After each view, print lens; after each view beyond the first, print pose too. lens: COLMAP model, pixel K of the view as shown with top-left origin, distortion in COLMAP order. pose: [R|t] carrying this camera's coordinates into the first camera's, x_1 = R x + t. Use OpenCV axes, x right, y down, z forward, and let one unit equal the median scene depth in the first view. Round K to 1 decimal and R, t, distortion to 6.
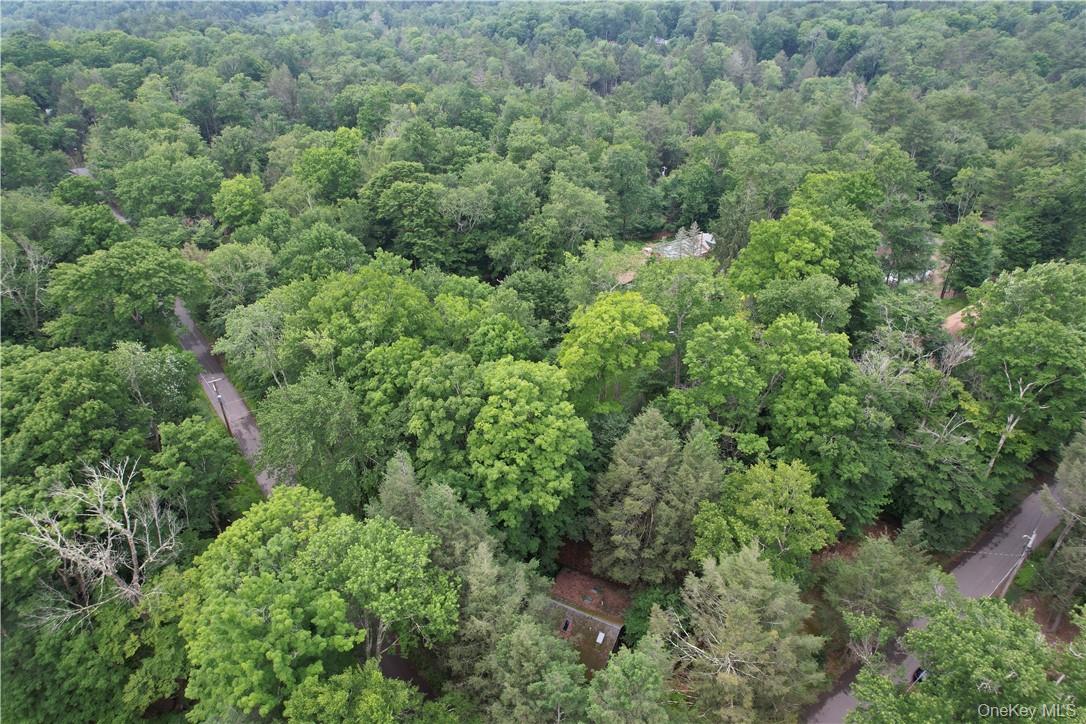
lens RADIAL K [[622.0, 0, 543.0], [0, 622.0, 362.0], [0, 0, 1]] dist [-0.063770, 0.000106]
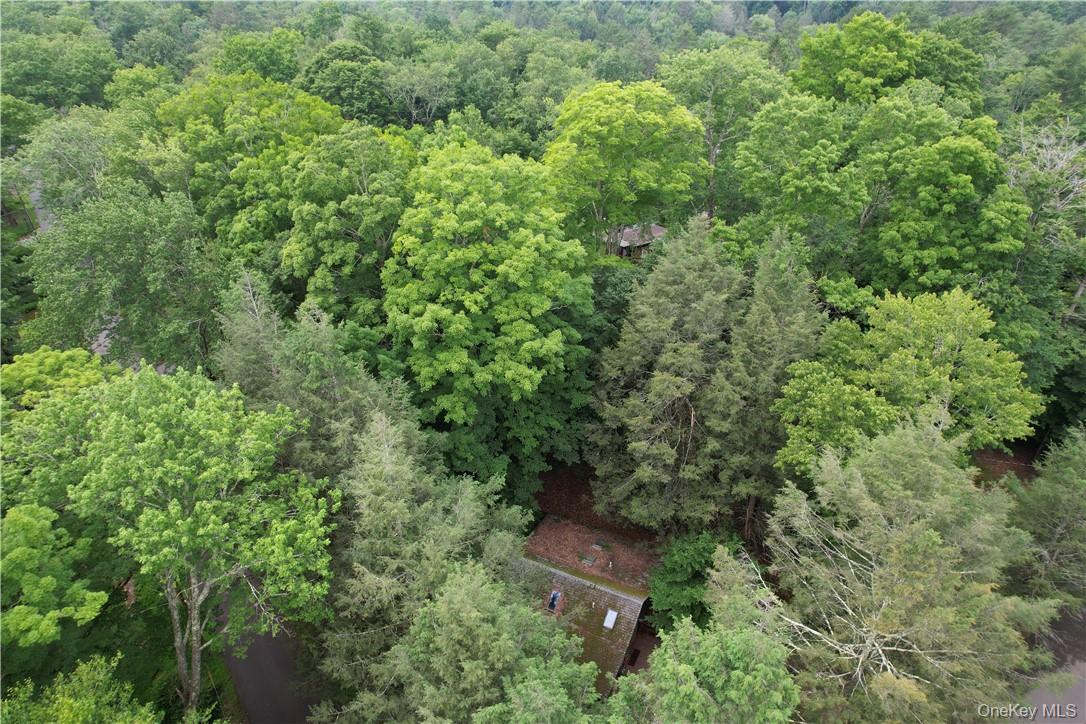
lens RADIAL K [[593.7, 0, 543.0], [0, 593.7, 362.0], [0, 0, 1]] dist [-0.064920, 0.030984]
pose [[0.999552, -0.010625, 0.027981, 0.013702], [0.011173, 0.999748, -0.019494, 0.222120], [-0.027767, 0.019798, 0.999418, 0.448572]]
